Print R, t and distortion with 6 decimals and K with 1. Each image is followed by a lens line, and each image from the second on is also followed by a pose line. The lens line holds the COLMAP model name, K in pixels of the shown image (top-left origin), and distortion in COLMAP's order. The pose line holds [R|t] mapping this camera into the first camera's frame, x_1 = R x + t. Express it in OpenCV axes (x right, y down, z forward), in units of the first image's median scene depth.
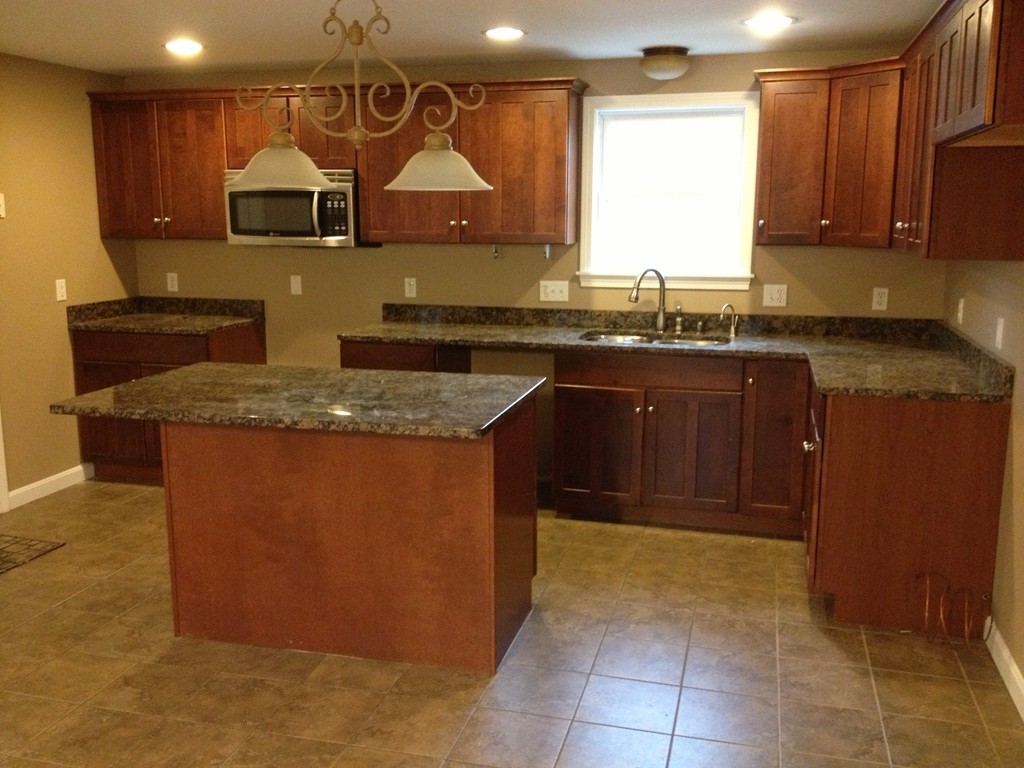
lens RADIAL K [[959.1, 0, 512.0], [0, 959.1, 384.0], [0, 0, 1]] dist [0.186866, -0.607587]
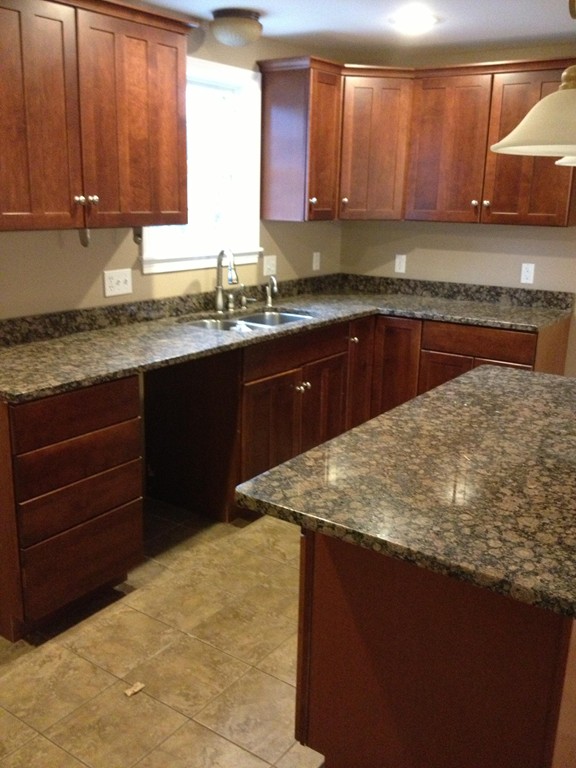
lens RADIAL K [[719.3, 0, 288.0], [0, 719.3, 384.0], [0, 0, 1]] dist [0.186866, -0.607587]
pose [[0.338898, -0.235107, 0.910974, -0.500776], [0.148645, 0.969492, 0.194912, -0.113192], [-0.929006, 0.069357, 0.363506, 0.651673]]
